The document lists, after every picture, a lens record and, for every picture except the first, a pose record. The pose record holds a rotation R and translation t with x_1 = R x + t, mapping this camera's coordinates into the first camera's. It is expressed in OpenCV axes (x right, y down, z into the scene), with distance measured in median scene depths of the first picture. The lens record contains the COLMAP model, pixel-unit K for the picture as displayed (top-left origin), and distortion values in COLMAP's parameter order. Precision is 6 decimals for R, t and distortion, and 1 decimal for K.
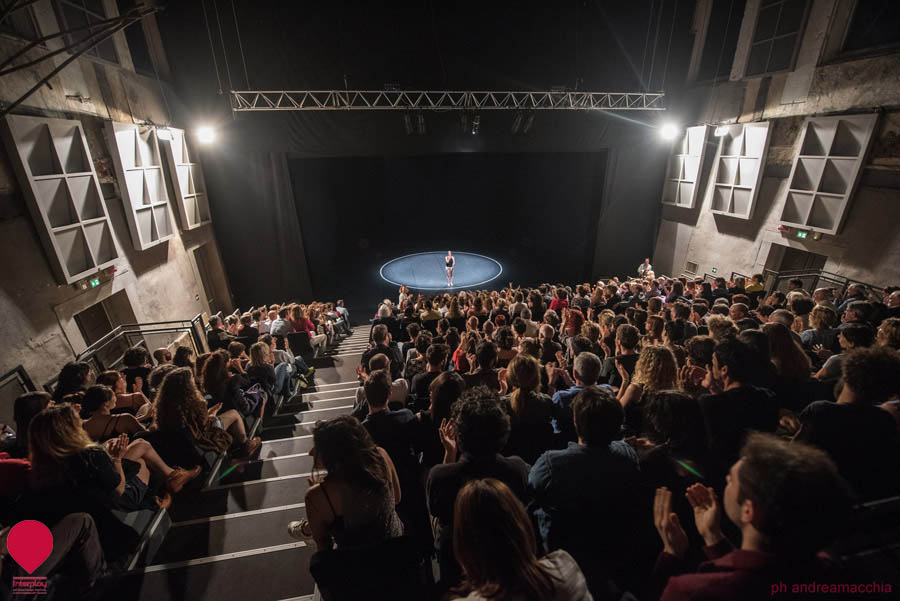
lens RADIAL K [[360.7, 0, 450.0], [0, 360.7, 300.5], [0, 0, 1]] dist [-0.026195, 0.000449]
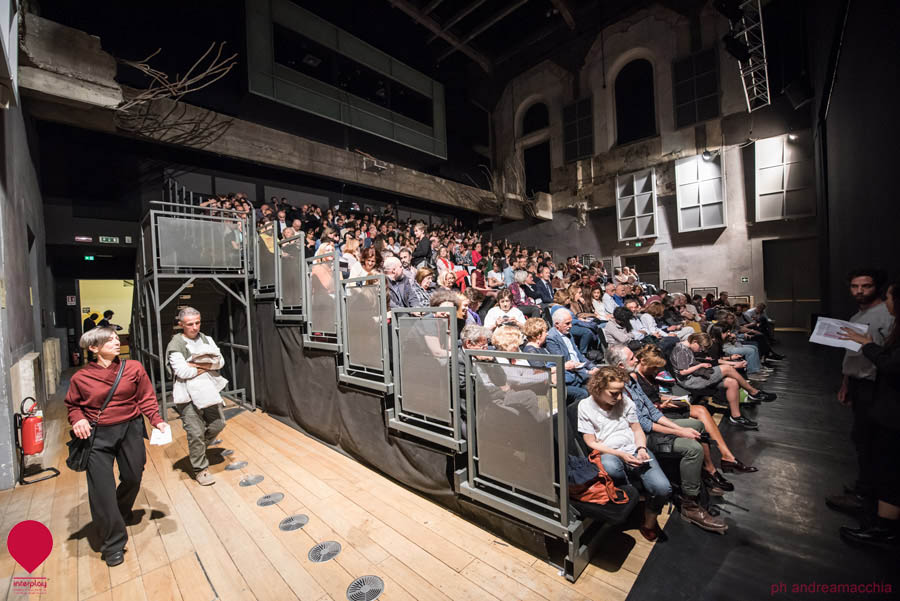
lens RADIAL K [[357.7, 0, 450.0], [0, 357.7, 300.5], [0, 0, 1]] dist [-0.026212, 0.000026]
pose [[-0.807408, 0.057901, -0.587146, 1.042976], [-0.172842, 0.928298, 0.329225, -0.218738], [0.564108, 0.367302, -0.739507, 1.839219]]
